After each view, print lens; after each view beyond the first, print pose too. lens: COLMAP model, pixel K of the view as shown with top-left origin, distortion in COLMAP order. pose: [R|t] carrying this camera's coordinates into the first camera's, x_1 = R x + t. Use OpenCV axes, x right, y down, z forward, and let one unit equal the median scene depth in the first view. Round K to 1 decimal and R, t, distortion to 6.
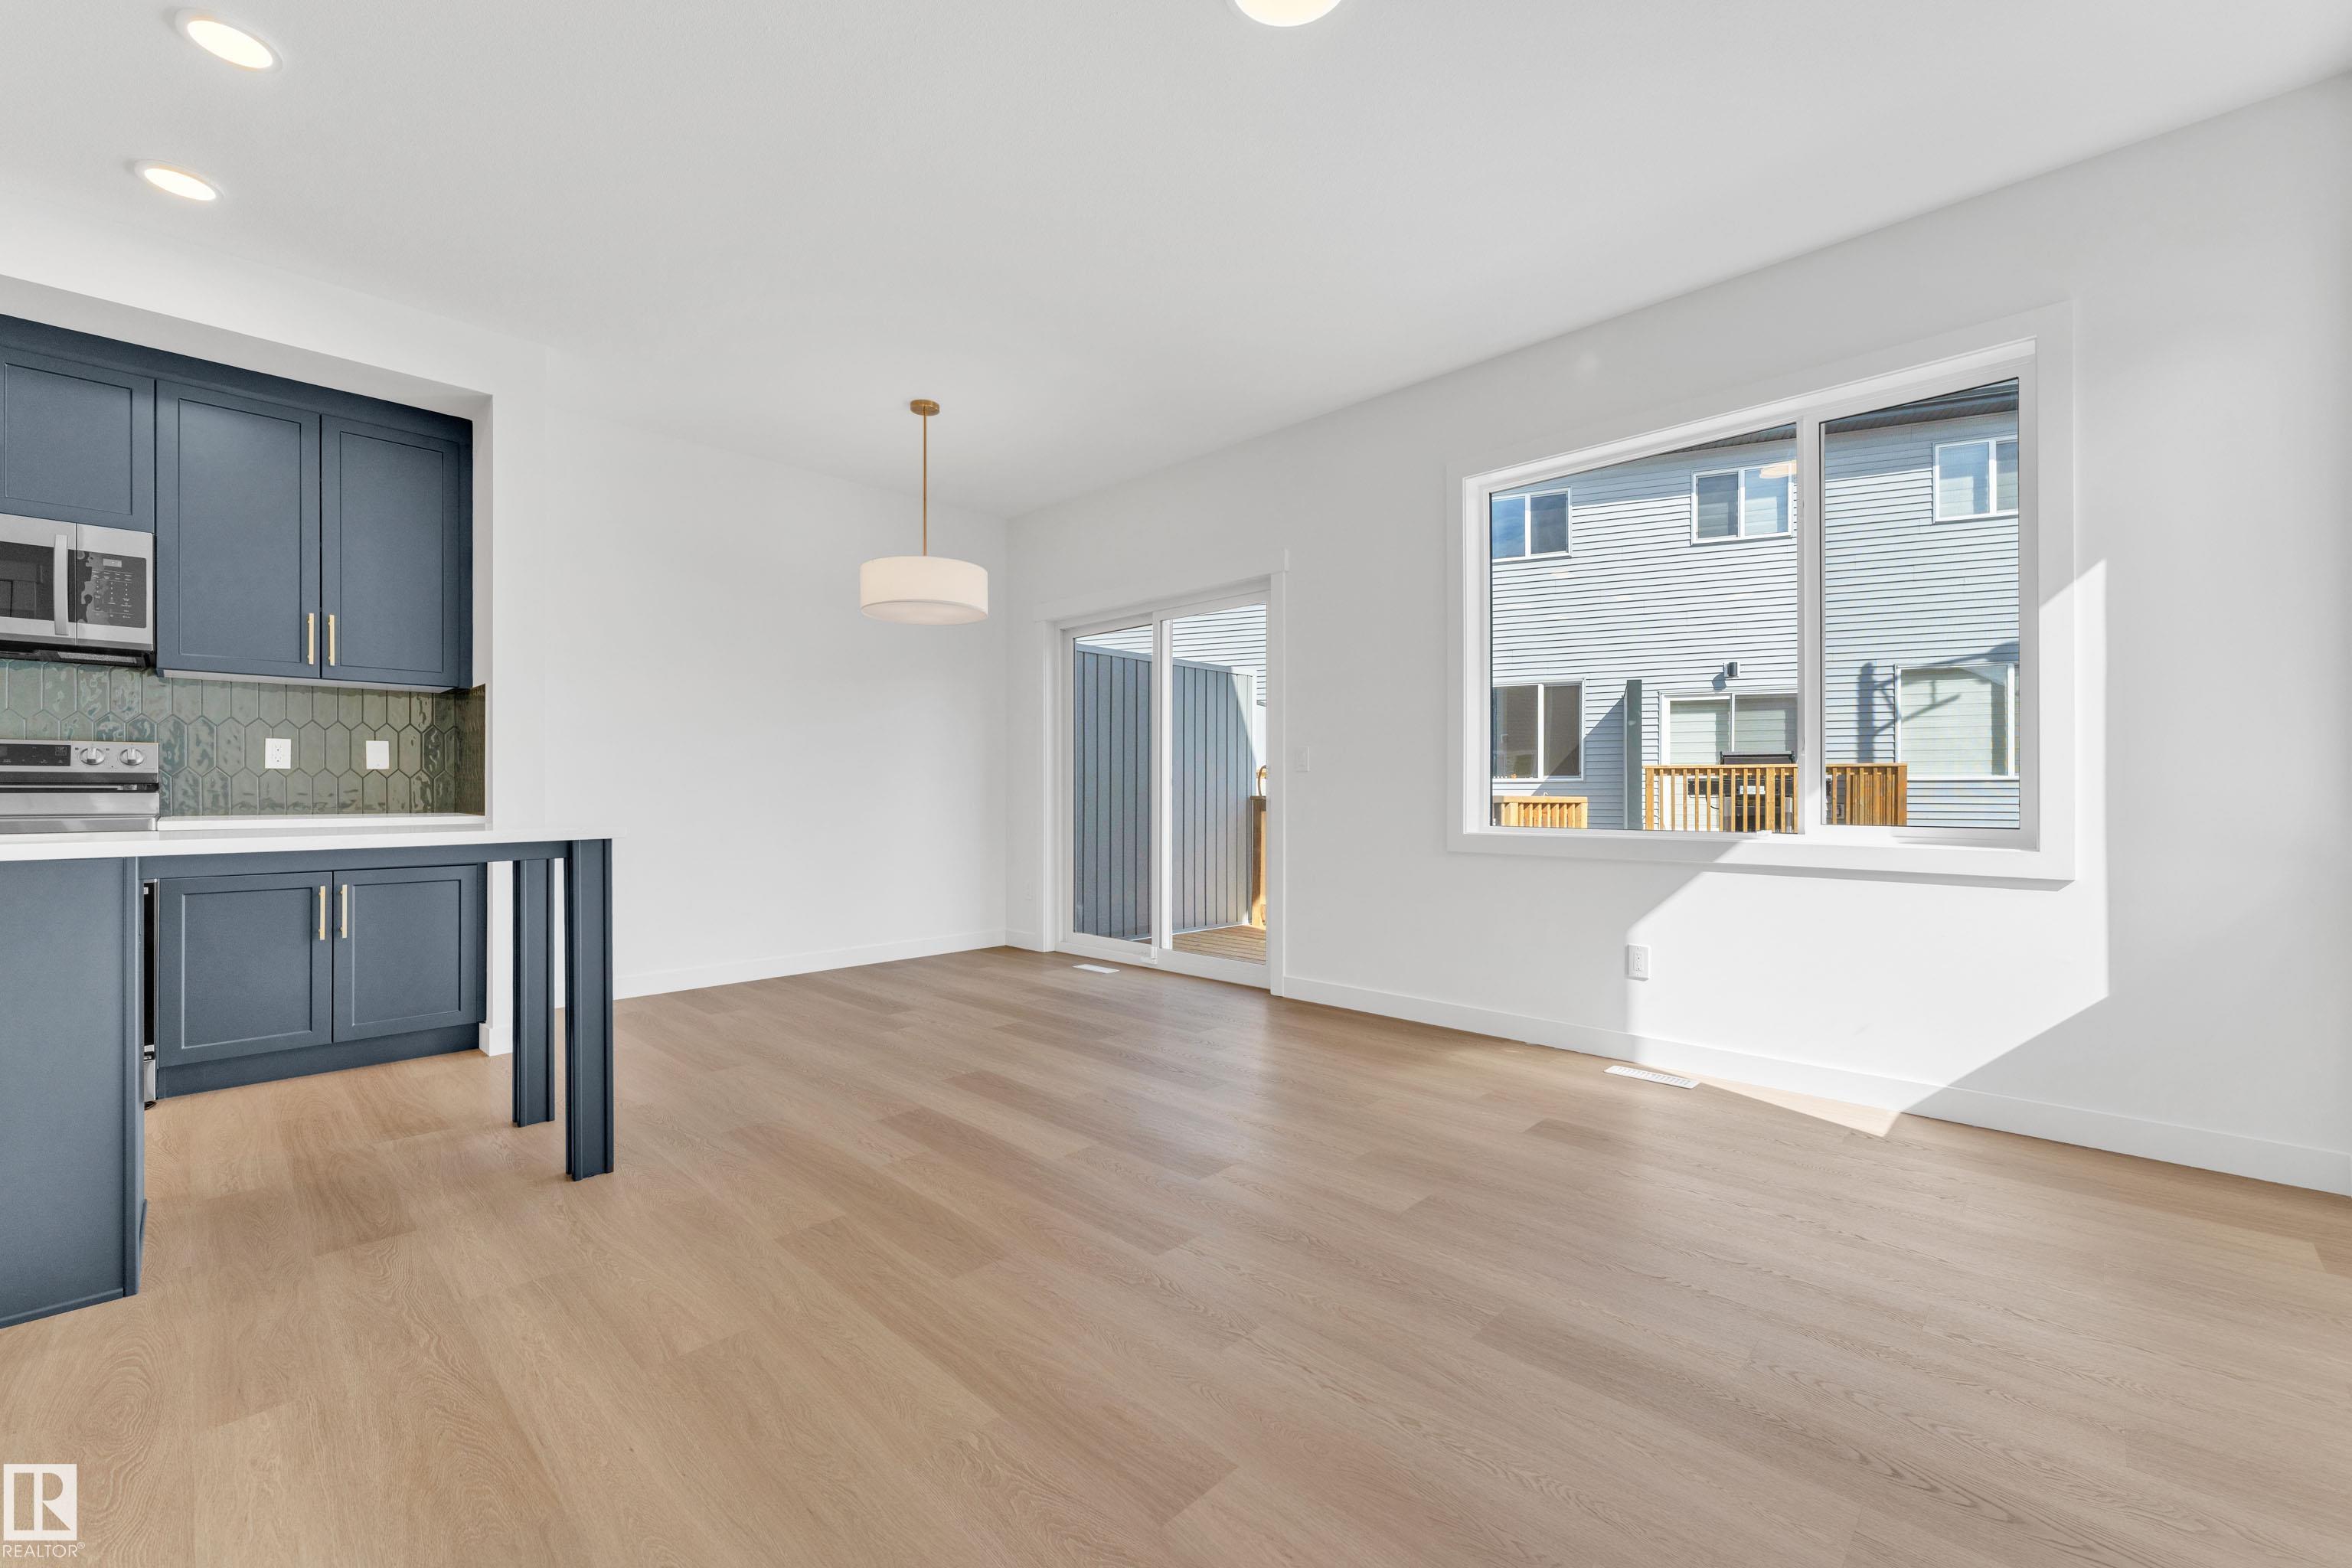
lens RADIAL K [[943.4, 0, 1160.2], [0, 943.4, 798.5], [0, 0, 1]] dist [0.002799, -0.000333]
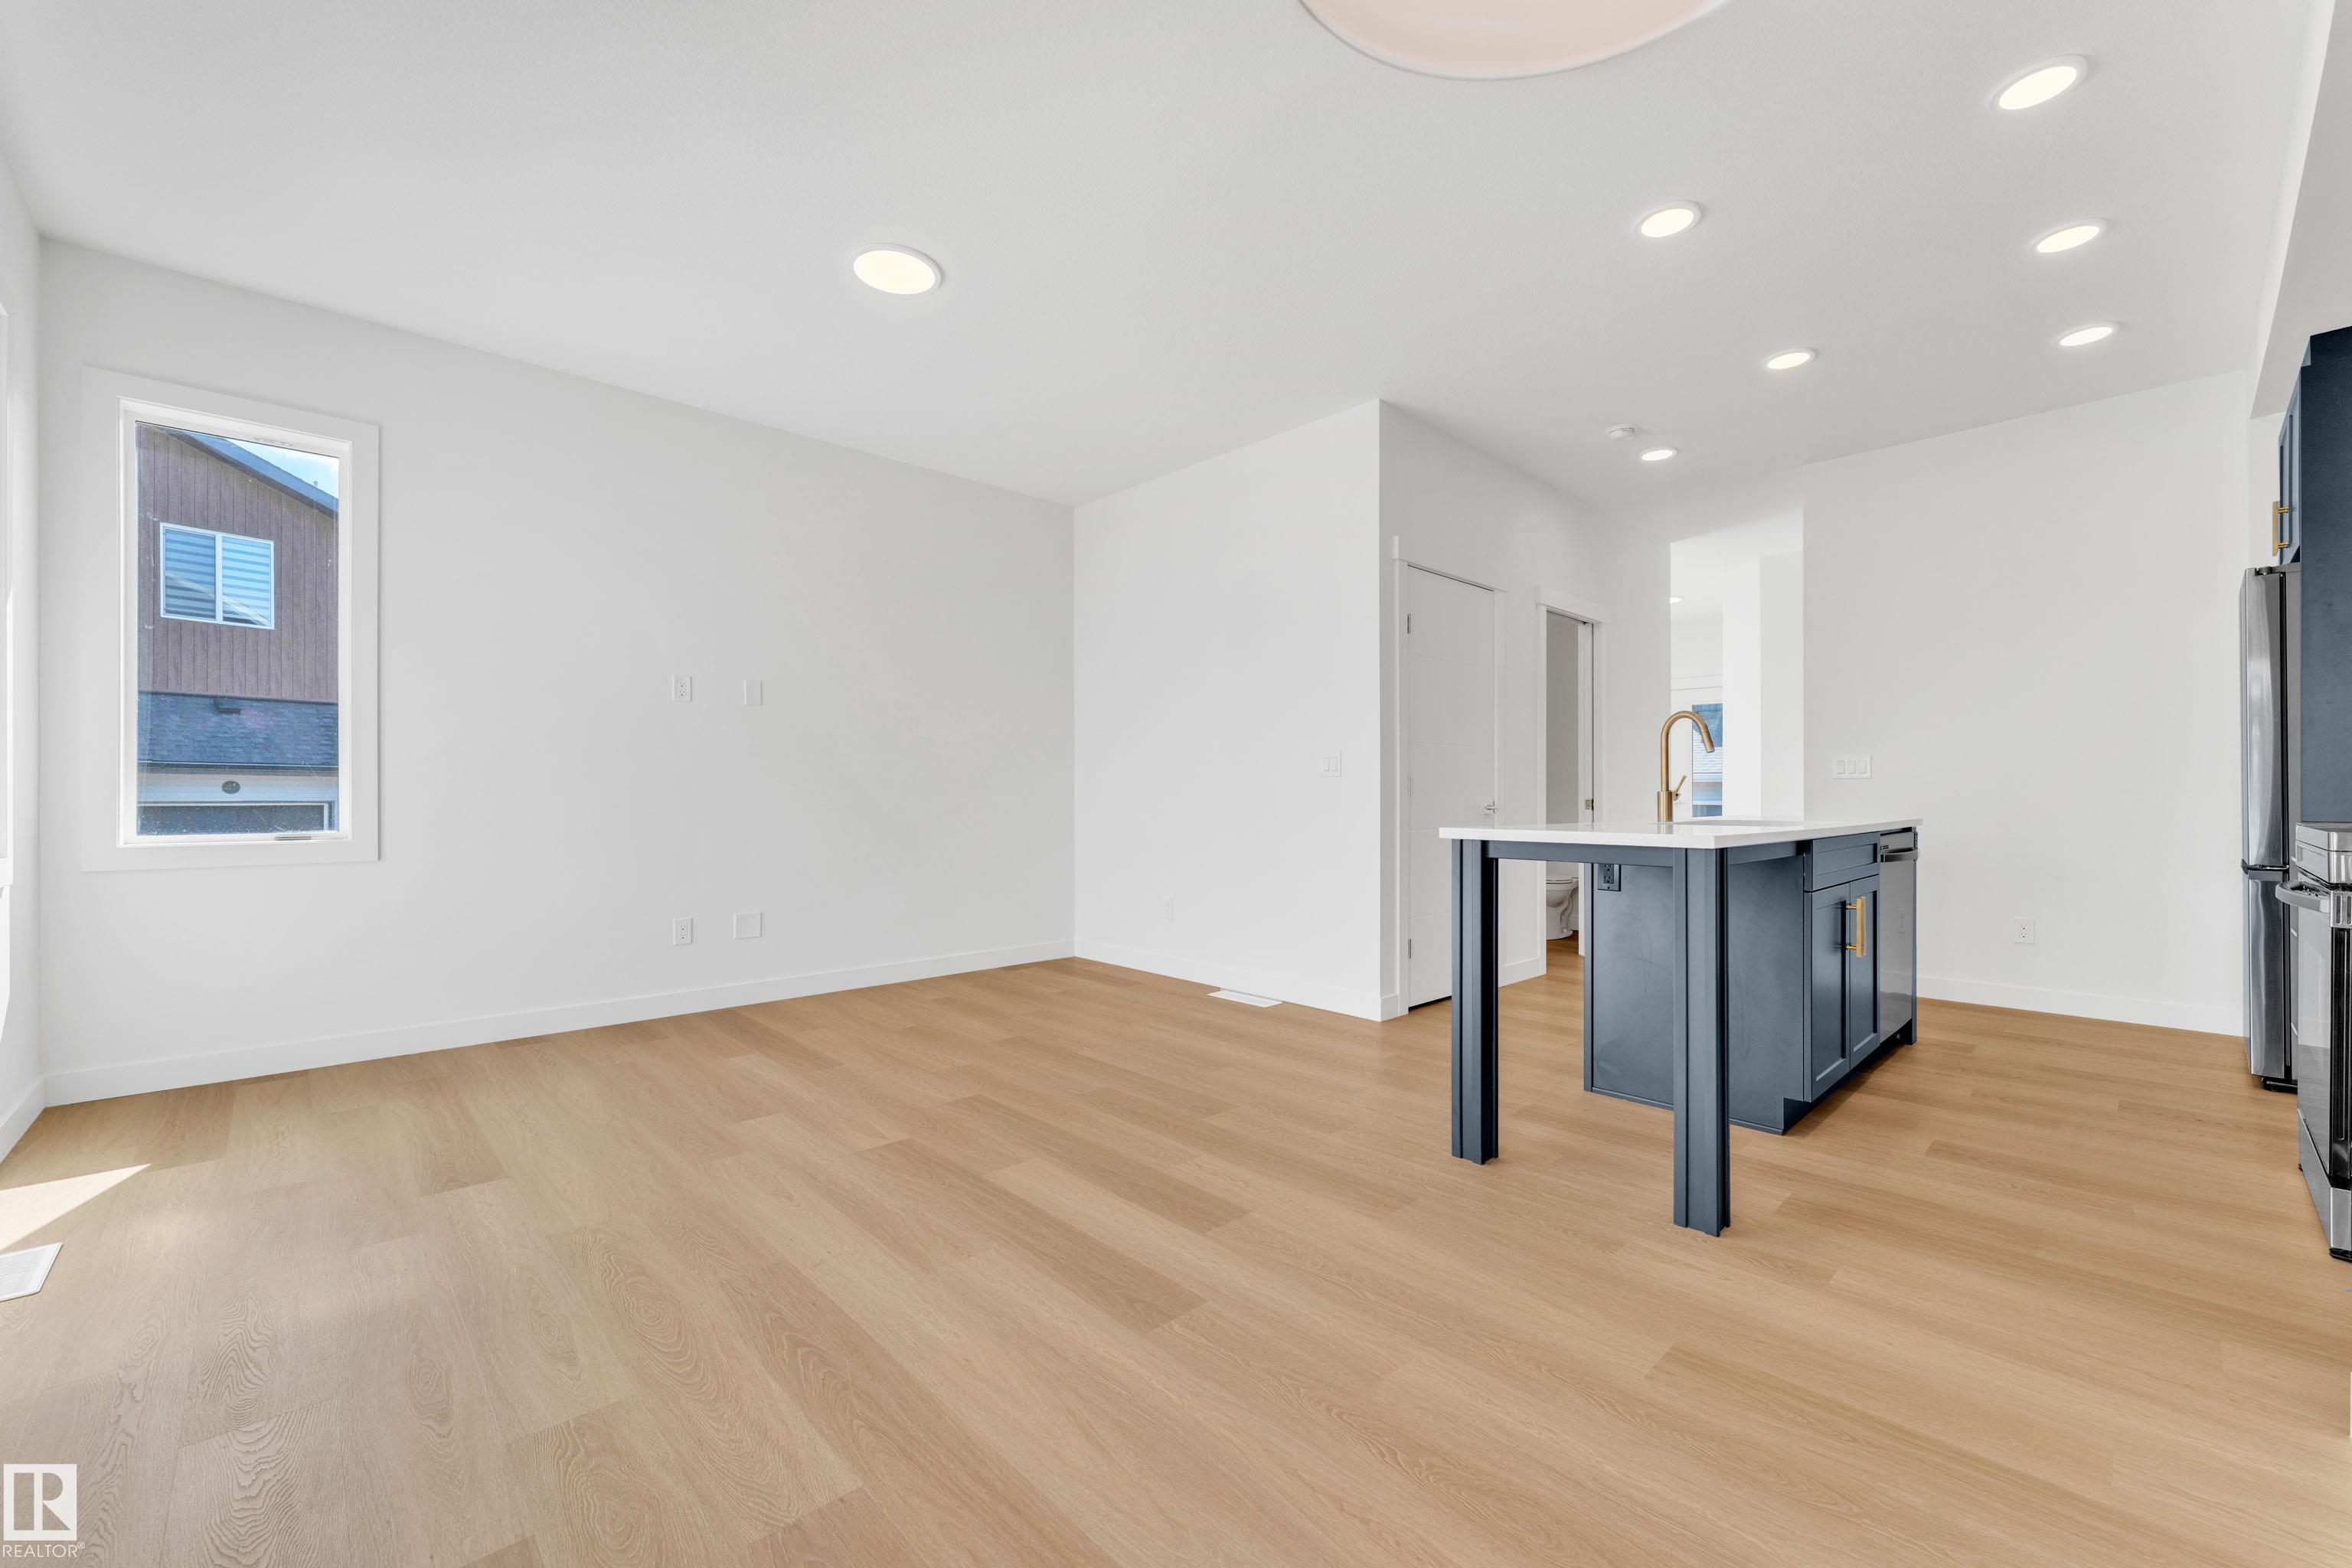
lens RADIAL K [[943.4, 0, 1172.7], [0, 943.4, 791.8], [0, 0, 1]] dist [0.002799, -0.000333]
pose [[-0.999289, -0.000007, 0.037713, -0.143975], [0.000095, 0.999996, 0.002701, -0.005689], [-0.037713, 0.002702, -0.999285, 0.966779]]
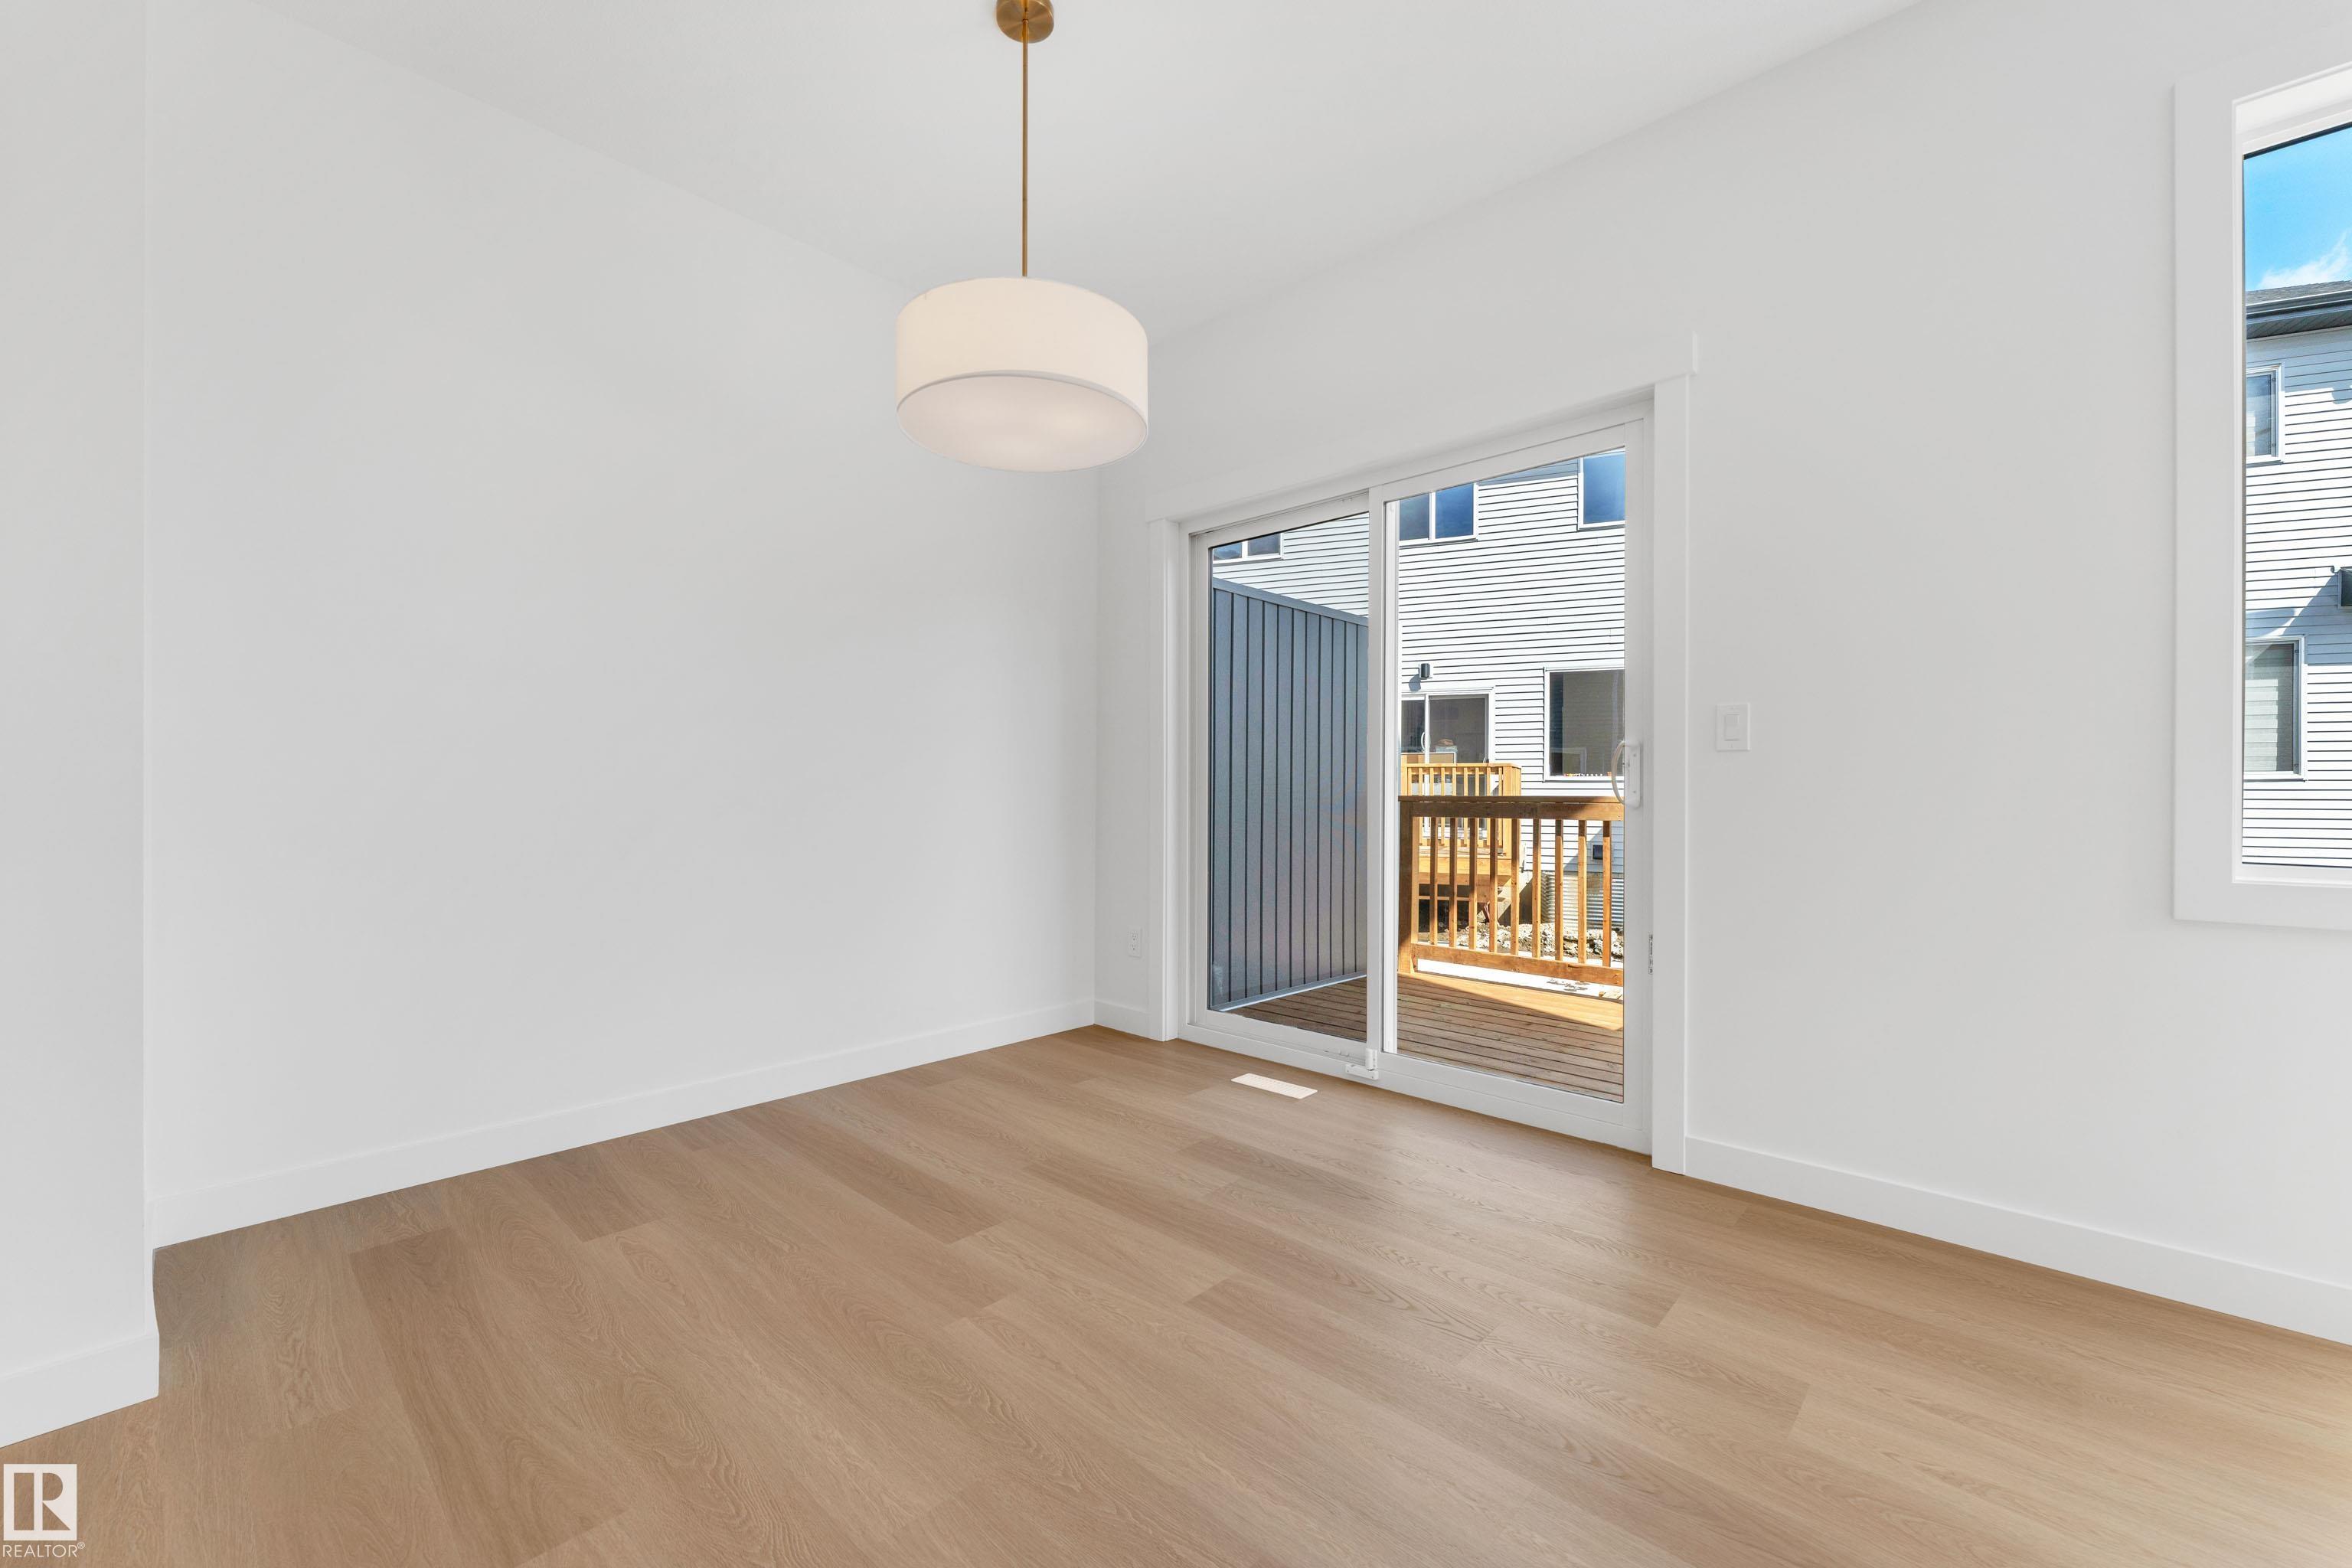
lens RADIAL K [[943.4, 0, 1161.5], [0, 943.4, 792.3], [0, 0, 1]] dist [0.002799, -0.000333]
pose [[0.999889, 0.003596, 0.014488, -0.150267], [-0.003510, 0.999976, -0.005992, -0.000707], [-0.014509, 0.005940, 0.999877, 0.410680]]
